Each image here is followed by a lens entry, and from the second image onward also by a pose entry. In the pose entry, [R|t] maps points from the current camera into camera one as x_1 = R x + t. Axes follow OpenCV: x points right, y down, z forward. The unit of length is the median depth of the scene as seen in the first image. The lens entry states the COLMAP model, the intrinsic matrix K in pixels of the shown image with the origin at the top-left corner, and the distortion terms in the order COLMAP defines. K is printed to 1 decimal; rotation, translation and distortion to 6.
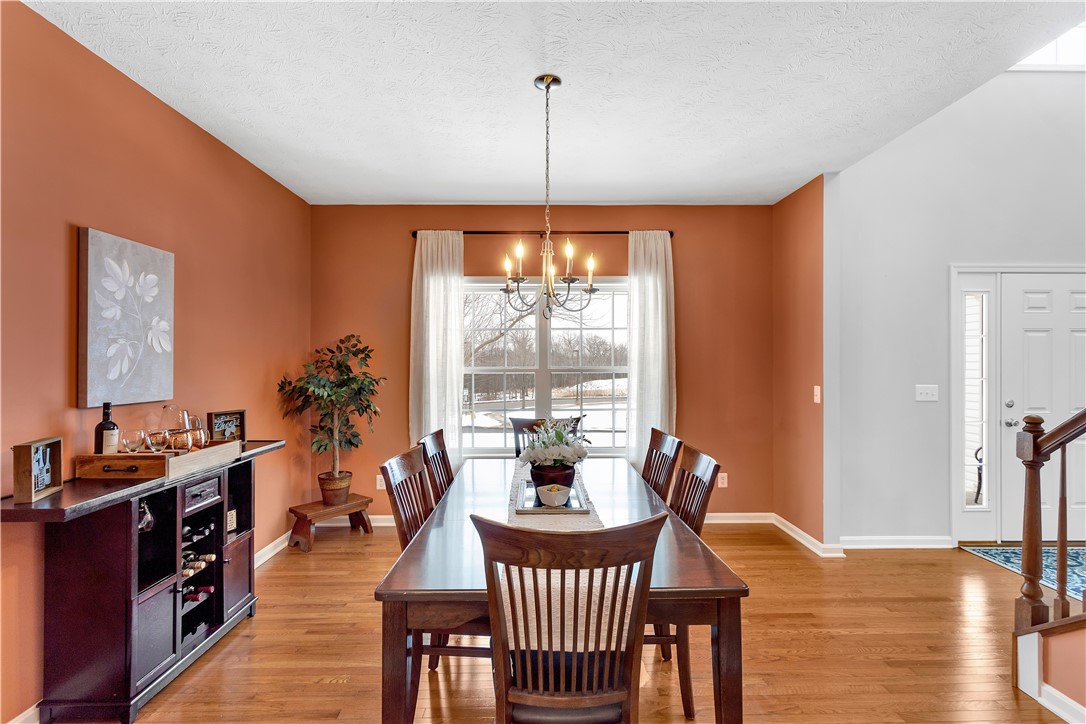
lens RADIAL K [[513.0, 0, 541.0], [0, 513.0, 361.1], [0, 0, 1]] dist [-0.004771, 0.001956]
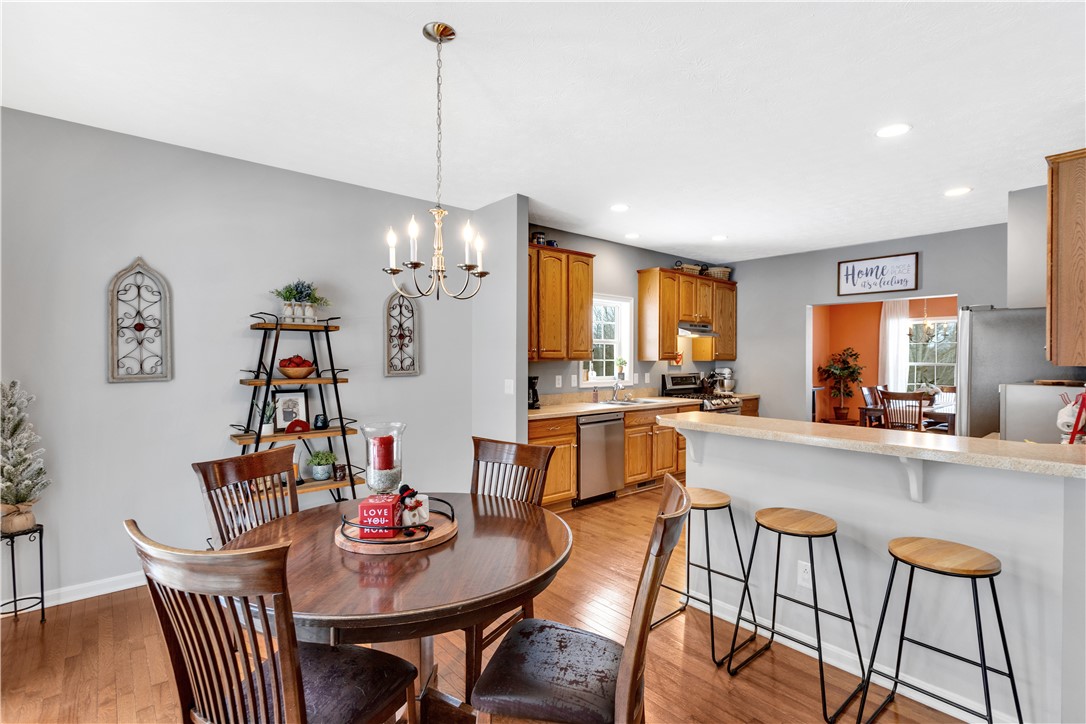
lens RADIAL K [[513.0, 0, 540.6], [0, 513.0, 361.5], [0, 0, 1]] dist [-0.004771, 0.001956]
pose [[0.638689, 0.007780, -0.769425, 0.568176], [0.000800, 0.999942, 0.010775, -0.017452], [0.769464, -0.007497, 0.638646, -1.691417]]
